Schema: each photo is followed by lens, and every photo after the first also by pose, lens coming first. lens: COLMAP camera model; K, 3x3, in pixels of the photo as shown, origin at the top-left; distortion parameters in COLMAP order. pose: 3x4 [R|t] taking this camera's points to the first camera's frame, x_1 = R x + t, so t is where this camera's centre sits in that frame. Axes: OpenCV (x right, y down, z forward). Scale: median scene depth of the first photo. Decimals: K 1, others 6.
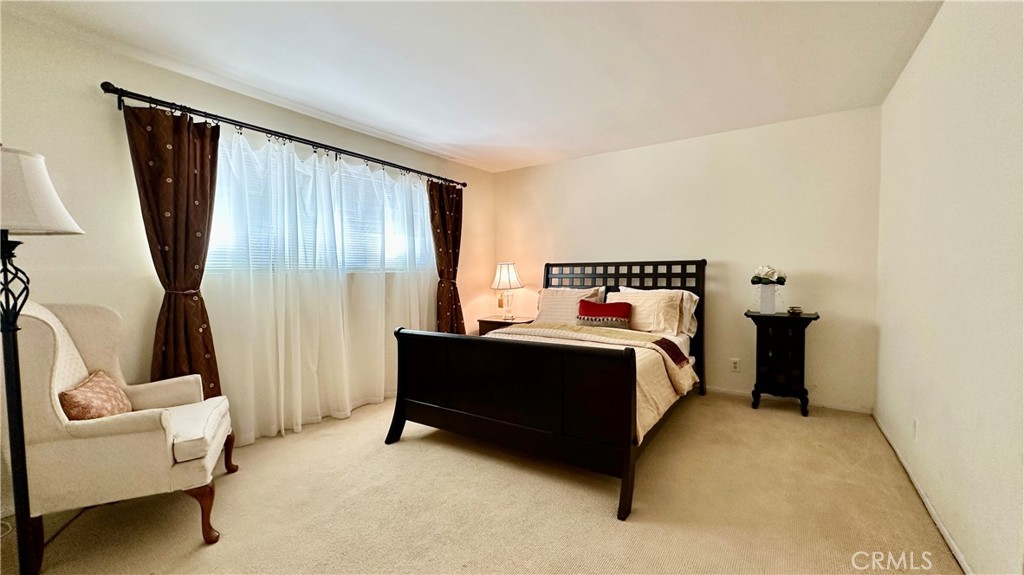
lens RADIAL K [[408.8, 0, 512.0], [0, 408.8, 289.1], [0, 0, 1]] dist [-0.003572, 0.000308]
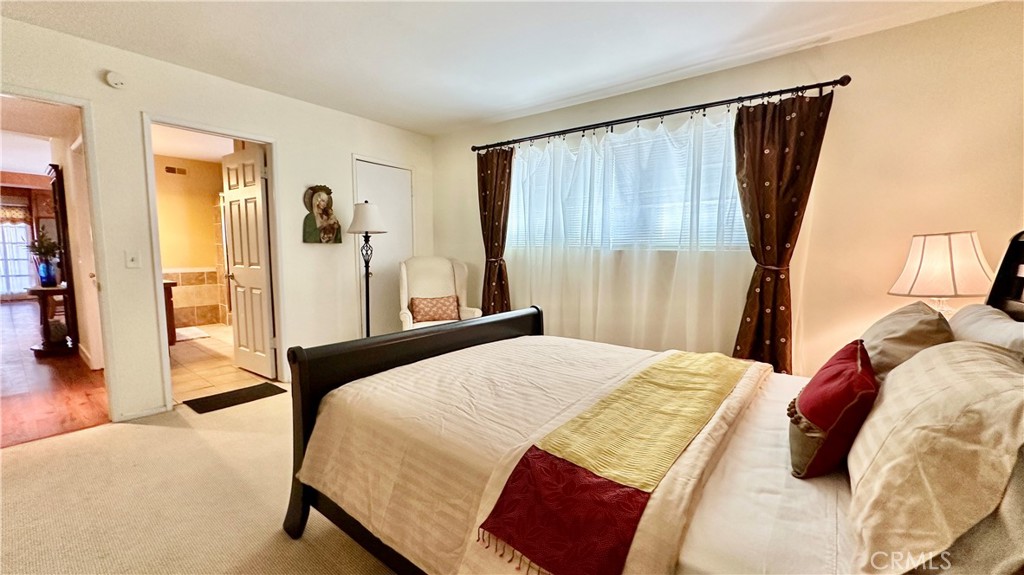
lens RADIAL K [[408.8, 0, 512.0], [0, 408.8, 289.1], [0, 0, 1]] dist [-0.003572, 0.000308]
pose [[-0.079817, 0.114725, -0.990186, 0.544307], [-0.048059, 0.991757, 0.118781, -0.047620], [0.995650, 0.057068, -0.073646, 0.780036]]
